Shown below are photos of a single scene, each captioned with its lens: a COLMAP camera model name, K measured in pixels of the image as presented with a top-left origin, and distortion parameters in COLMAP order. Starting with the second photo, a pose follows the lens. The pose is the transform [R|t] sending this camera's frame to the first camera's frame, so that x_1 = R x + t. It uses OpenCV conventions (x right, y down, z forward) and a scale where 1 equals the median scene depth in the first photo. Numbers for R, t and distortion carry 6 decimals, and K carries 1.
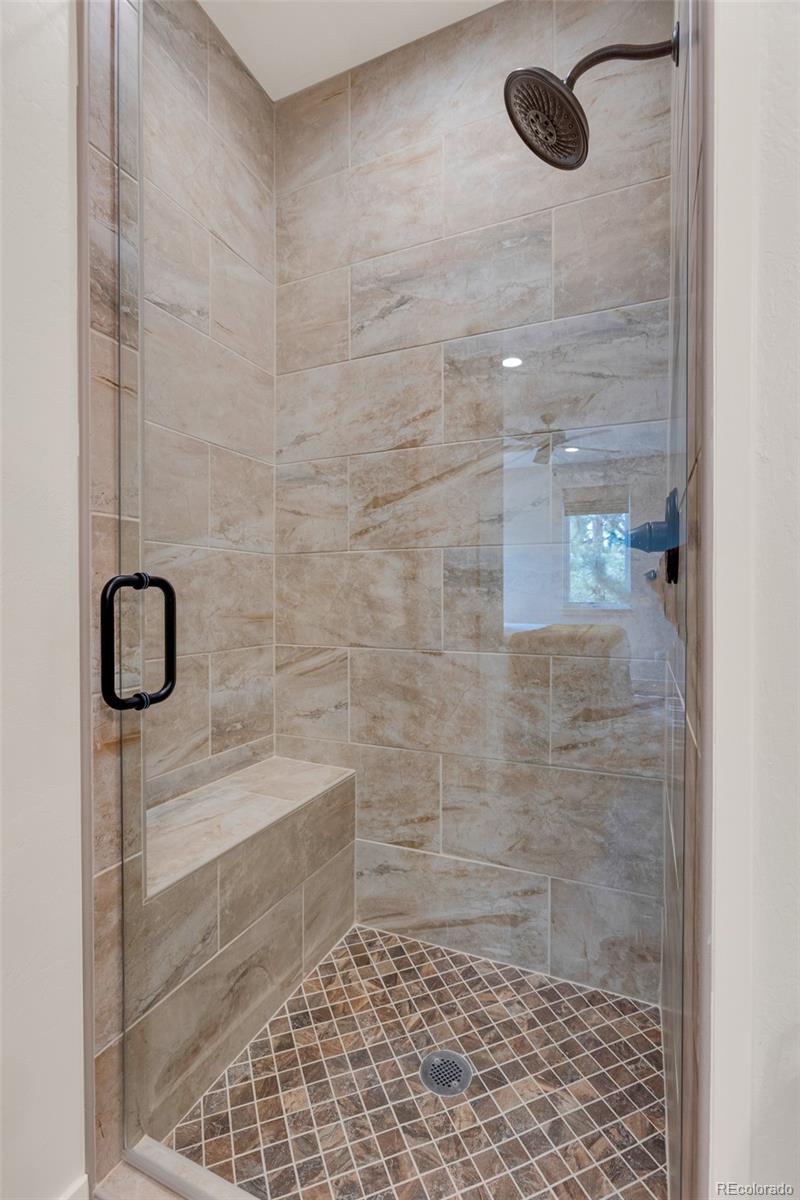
lens RADIAL K [[539.1, 0, 390.2], [0, 539.1, 602.9], [0, 0, 1]] dist [-0.015268, 0.007860]
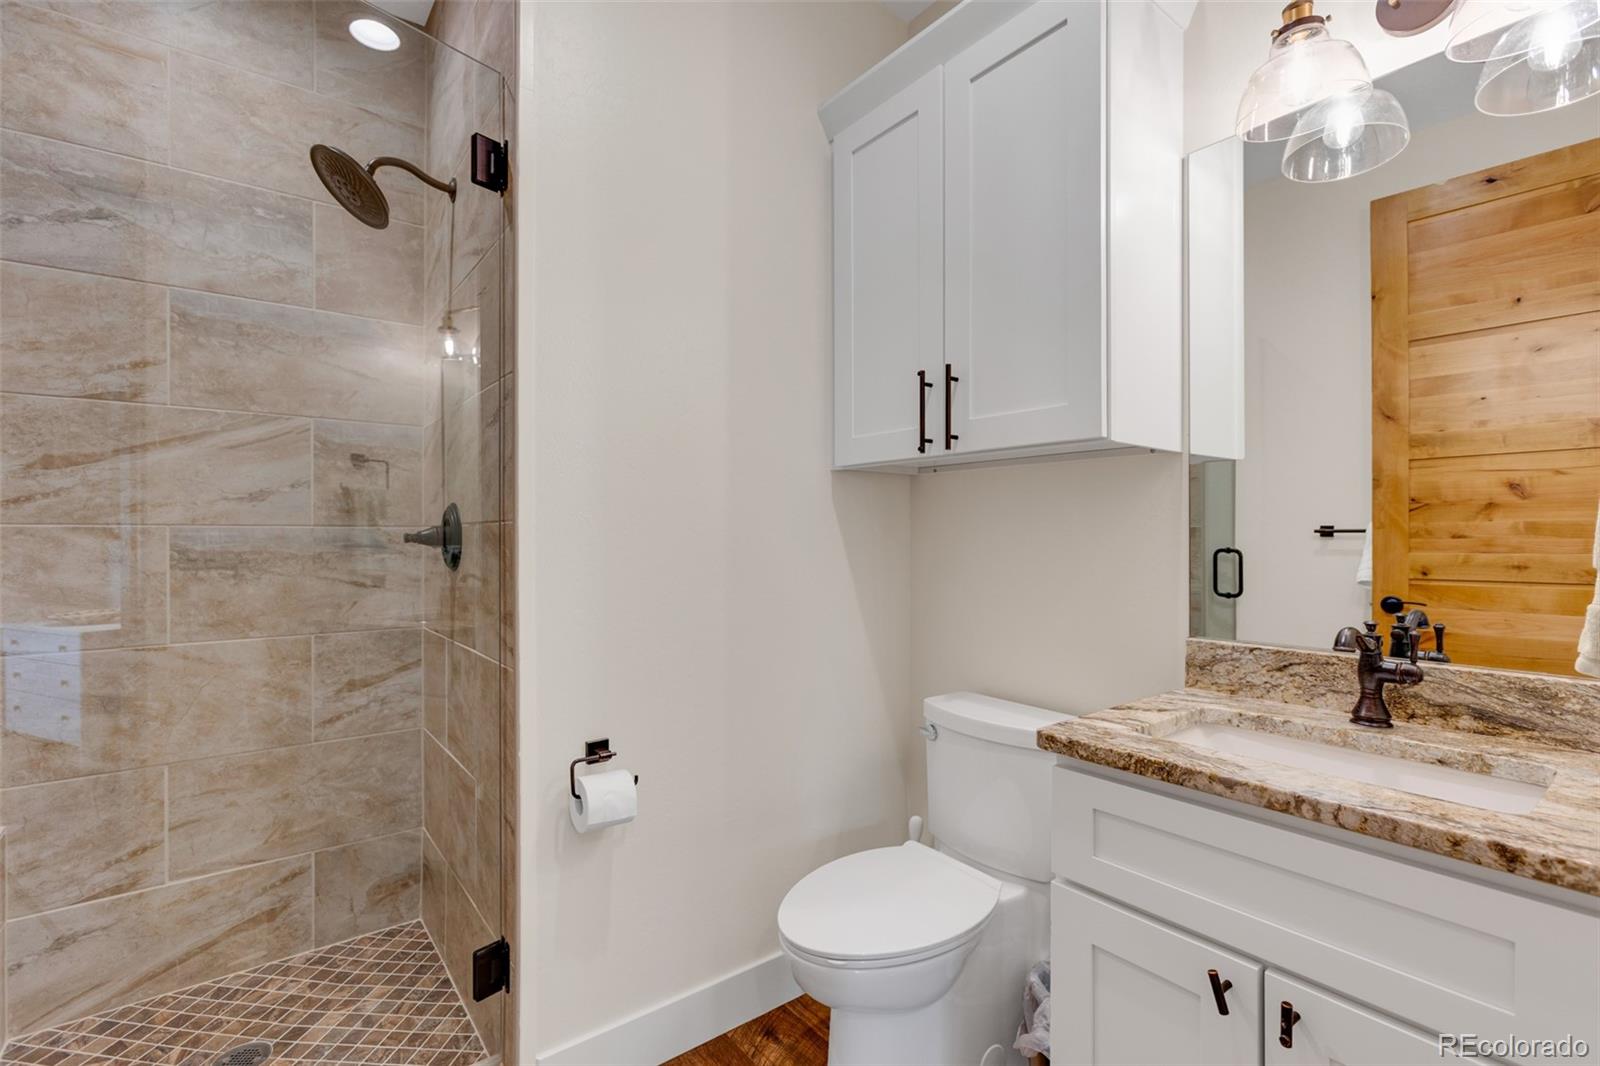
lens RADIAL K [[718.8, 0, 790.8], [0, 718.8, 535.7], [0, 0, 1]] dist [-0.015268, 0.007860]
pose [[0.463706, 0.001442, 0.885988, -0.467619], [0.010493, 0.999920, -0.007119, -0.068869], [-0.885927, 0.012597, 0.463654, -0.424768]]
